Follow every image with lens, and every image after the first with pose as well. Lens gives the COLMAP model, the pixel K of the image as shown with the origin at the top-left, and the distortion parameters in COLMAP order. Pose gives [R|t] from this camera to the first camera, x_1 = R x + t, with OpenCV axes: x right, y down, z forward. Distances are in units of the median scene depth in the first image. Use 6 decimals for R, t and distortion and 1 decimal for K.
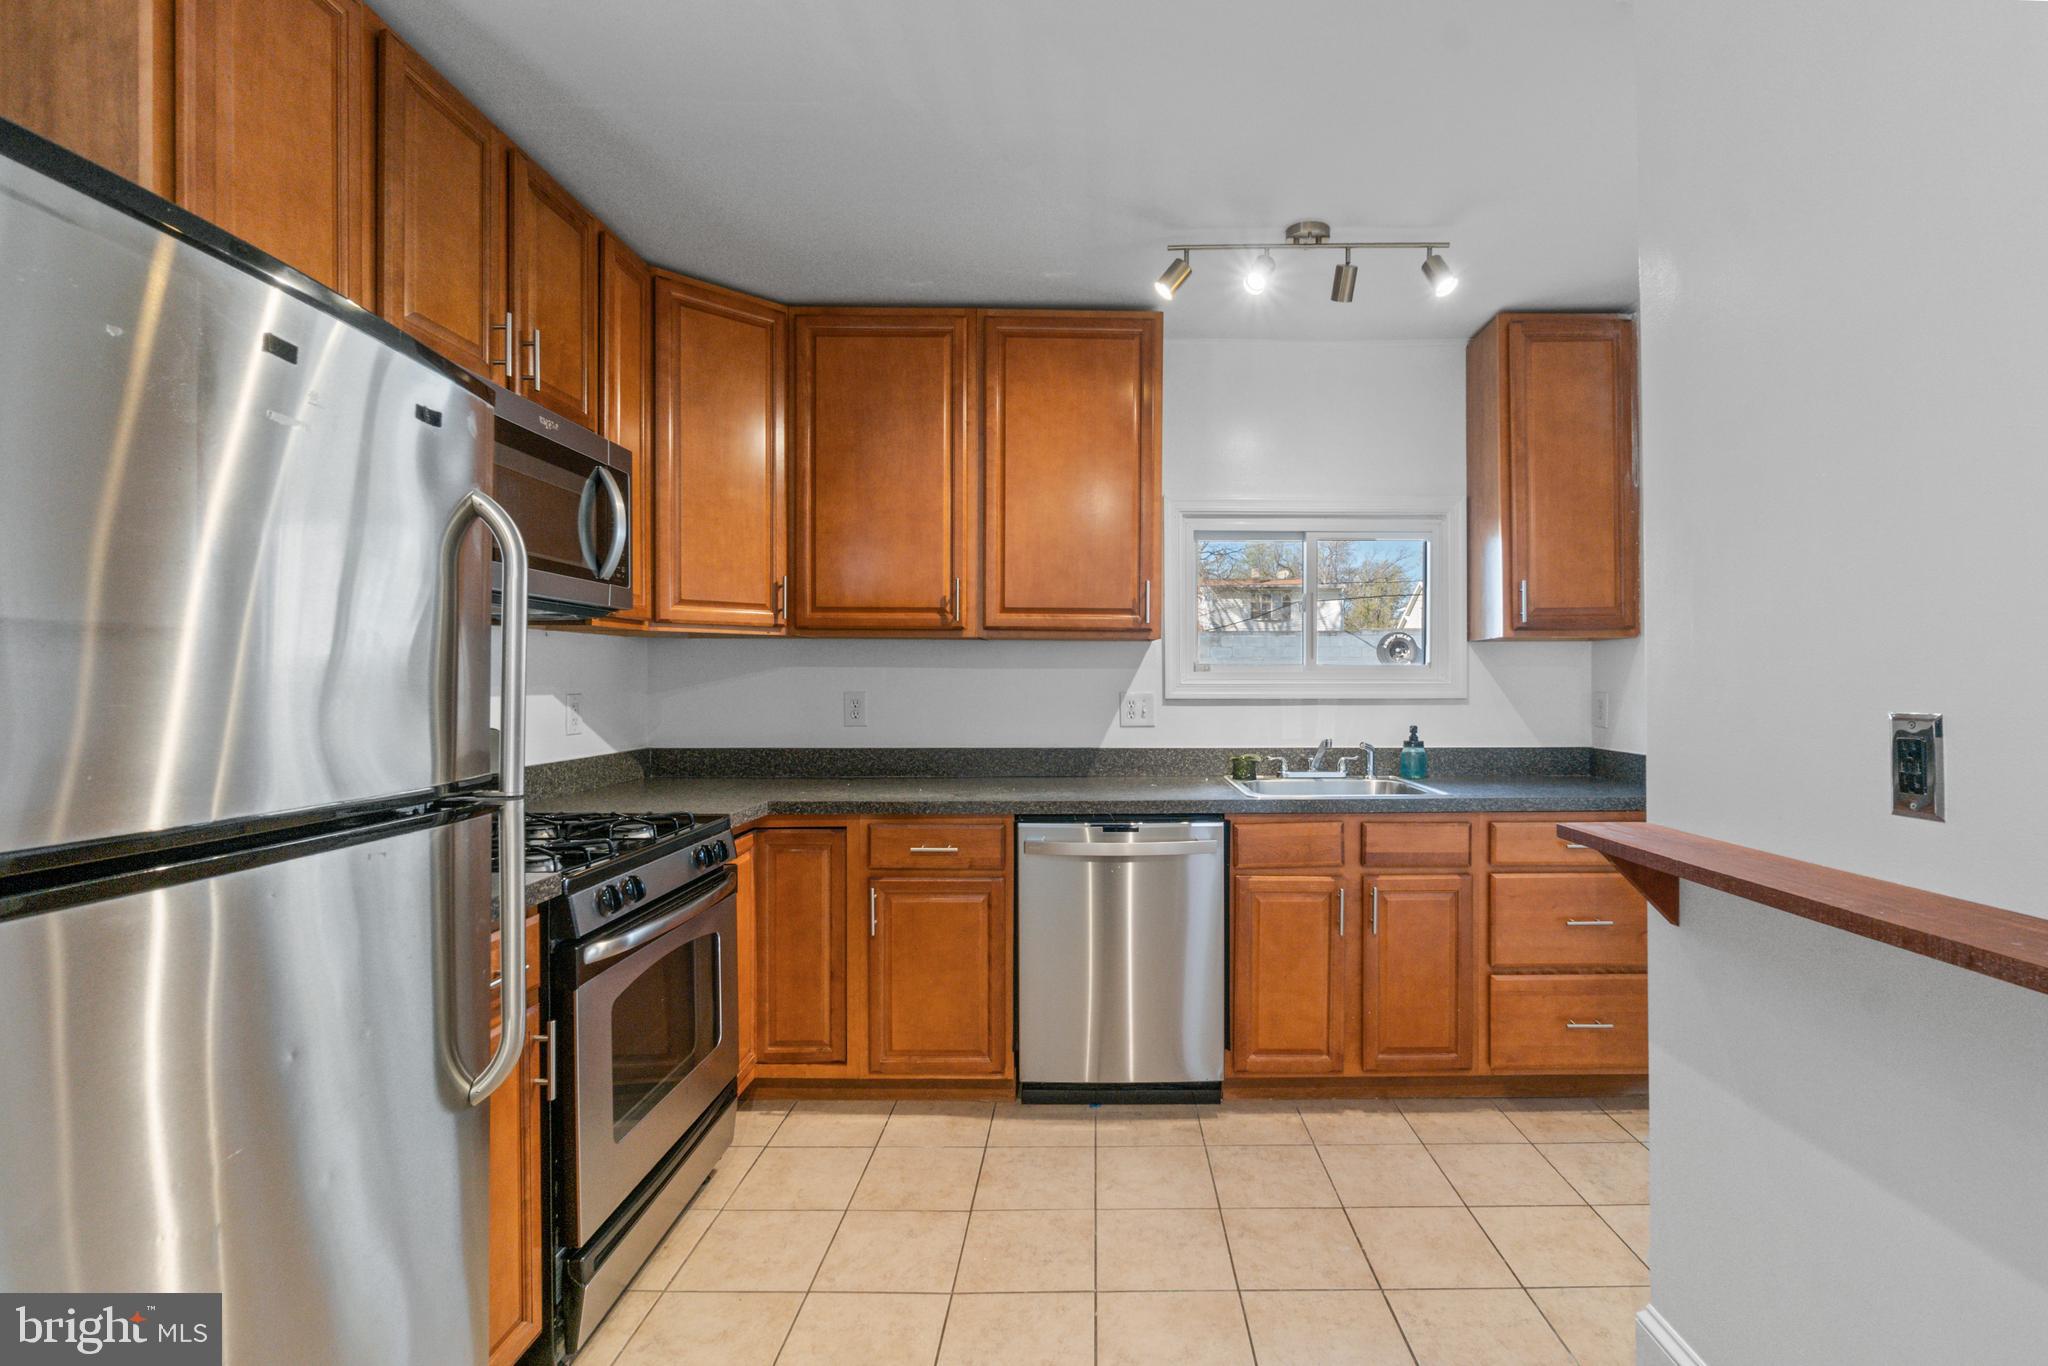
lens RADIAL K [[885.8, 0, 1034.7], [0, 885.8, 685.2], [0, 0, 1]] dist [-0.011736, 0.002453]
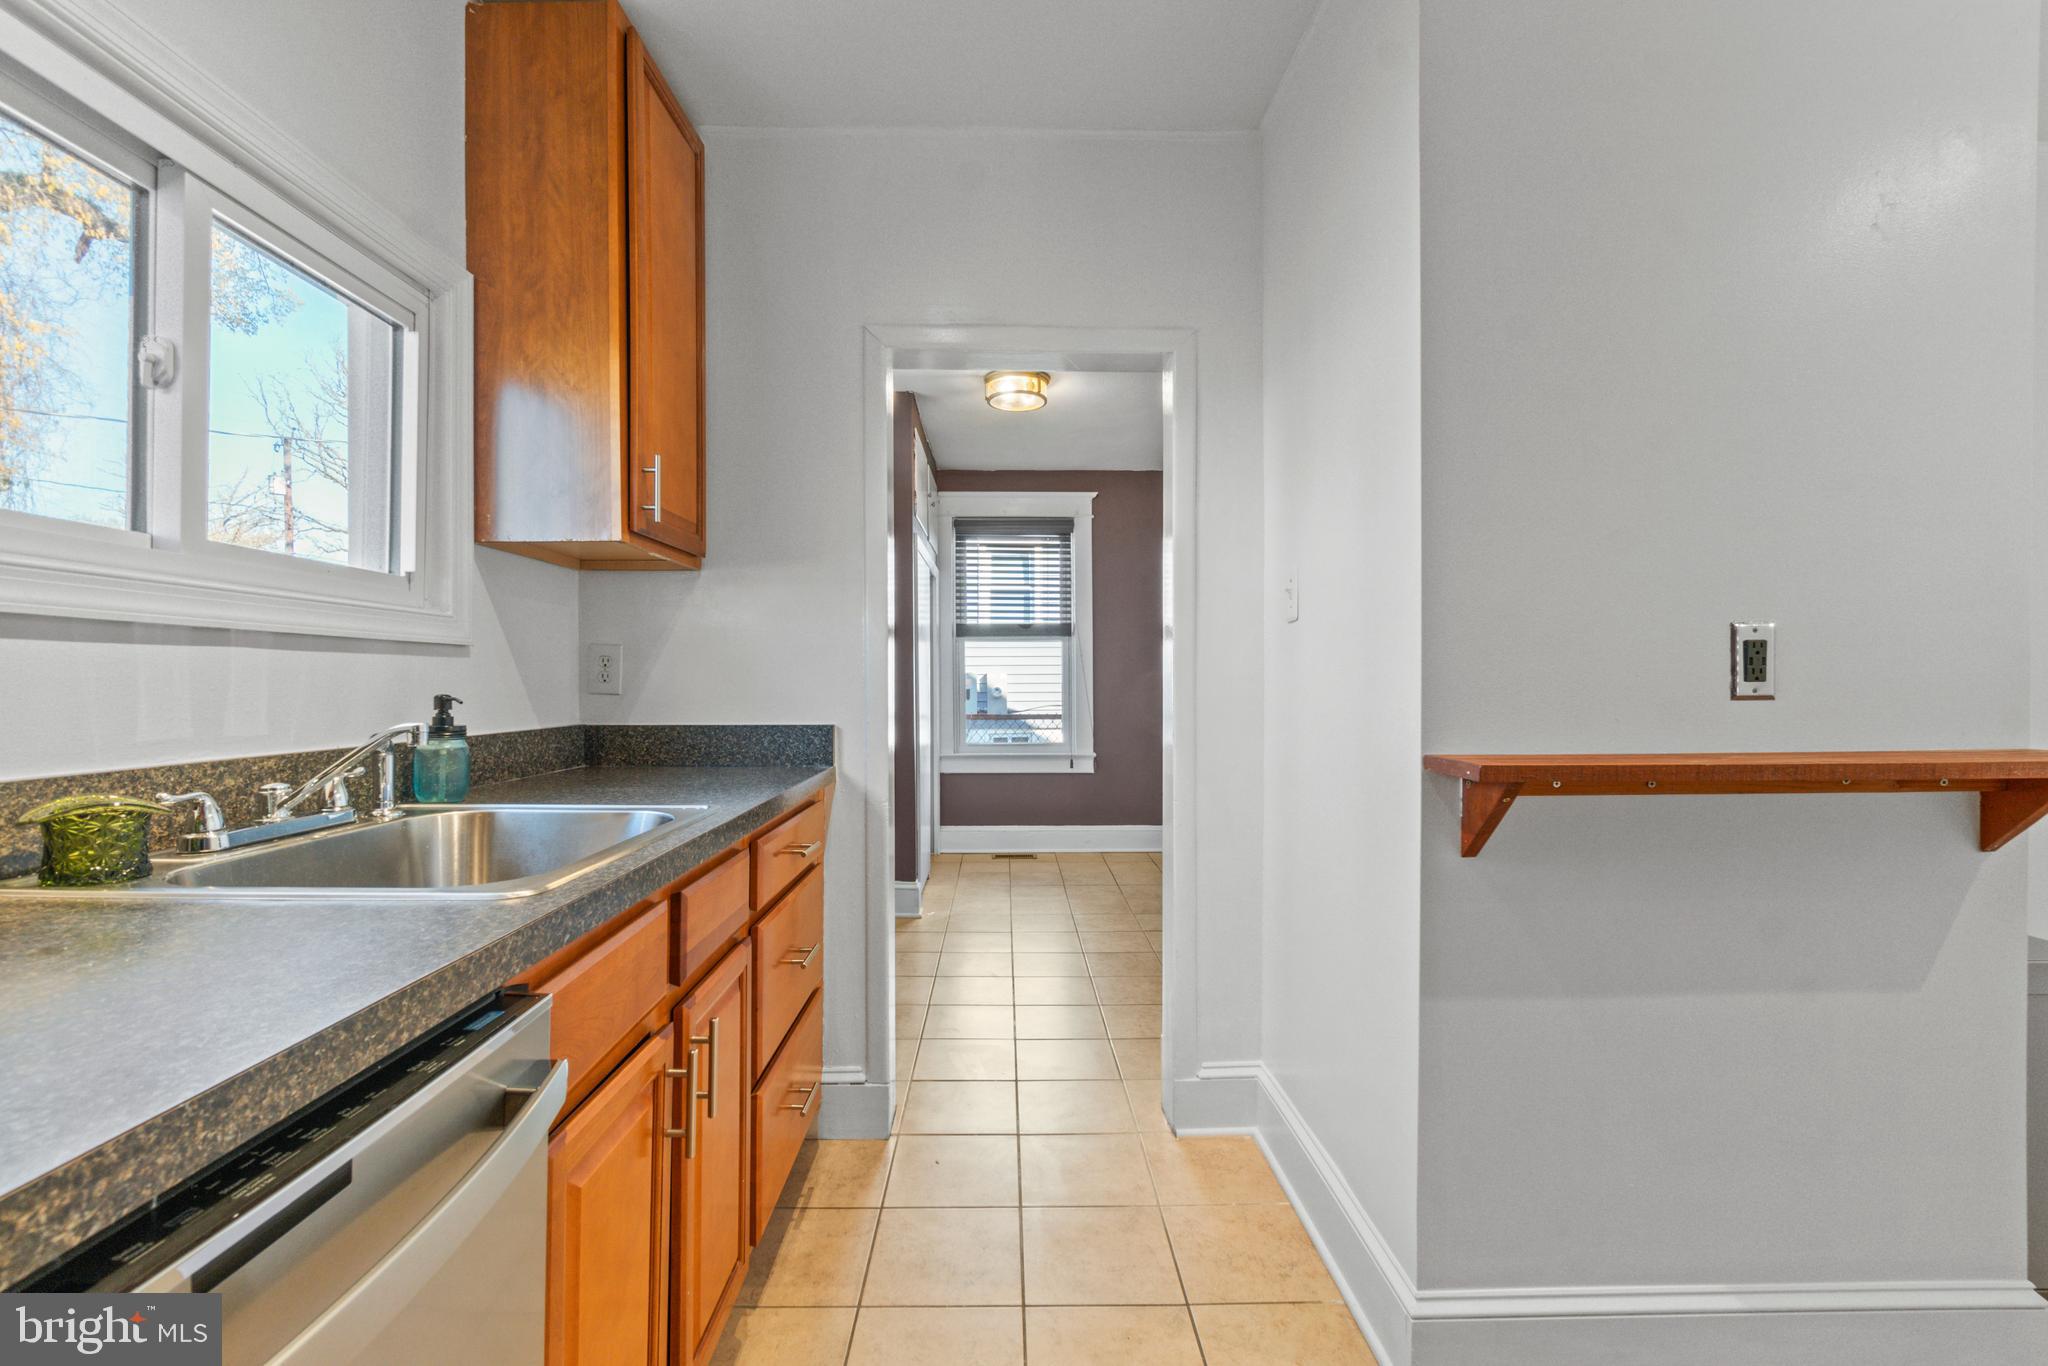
lens RADIAL K [[885.8, 0, 1030.1], [0, 885.8, 683.3], [0, 0, 1]] dist [-0.011736, 0.002453]
pose [[-0.091632, 0.005394, 0.995778, -0.087002], [0.001008, 0.999985, -0.005324, 0.042408], [-0.995792, 0.000516, -0.091636, 0.722247]]
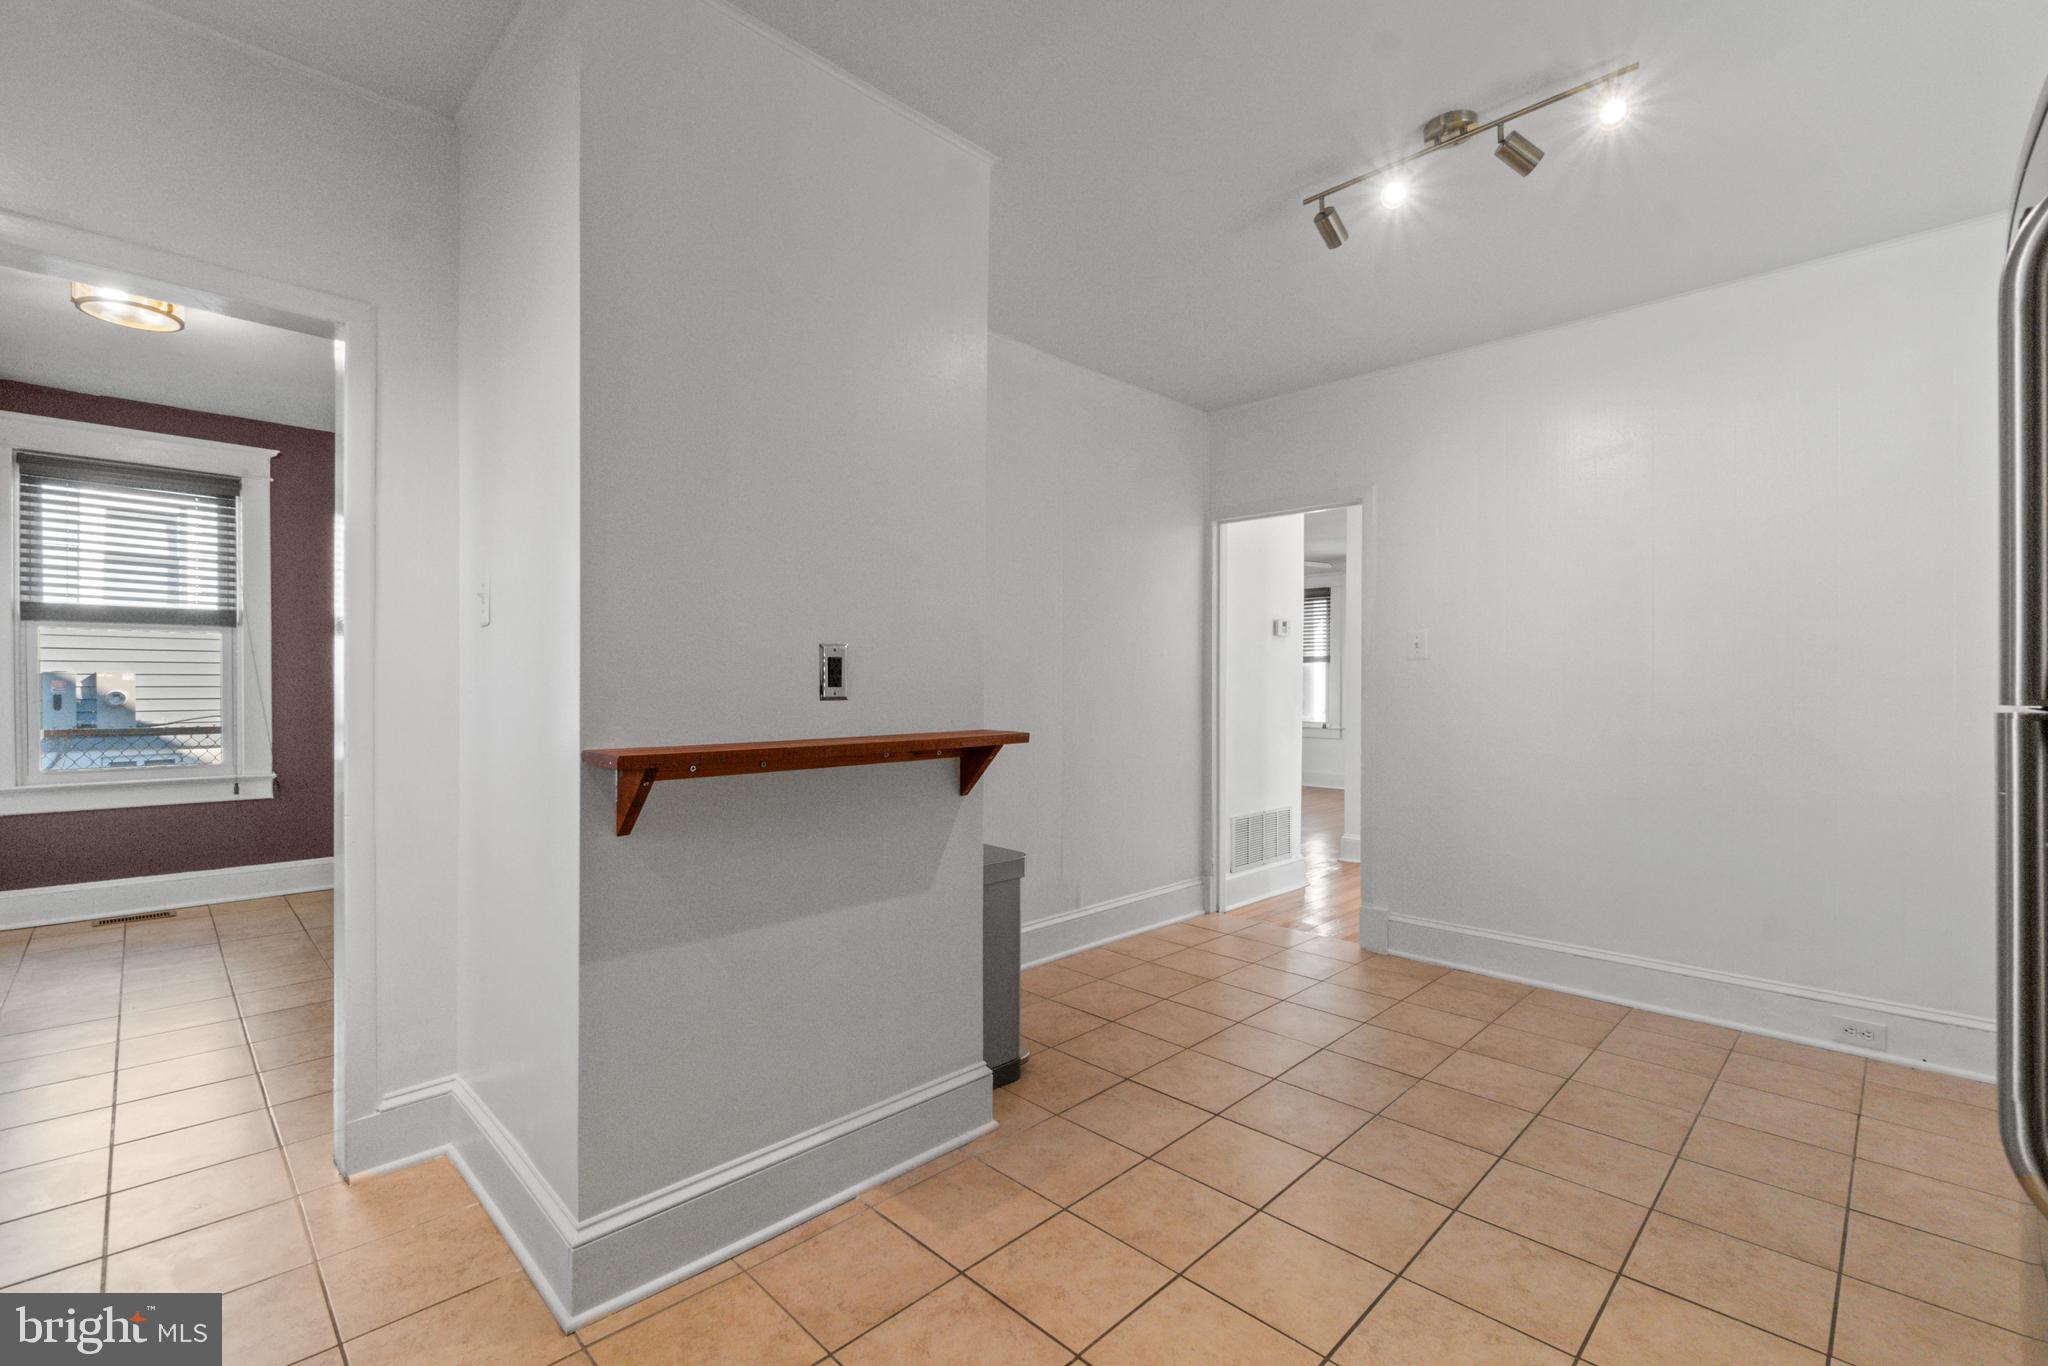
lens RADIAL K [[885.8, 0, 1016.8], [0, 885.8, 688.2], [0, 0, 1]] dist [-0.011736, 0.002453]
pose [[-0.749432, 0.004092, 0.662068, -0.185066], [0.002648, 0.999991, -0.003182, 0.042947], [-0.662076, -0.000632, -0.749437, 0.698748]]
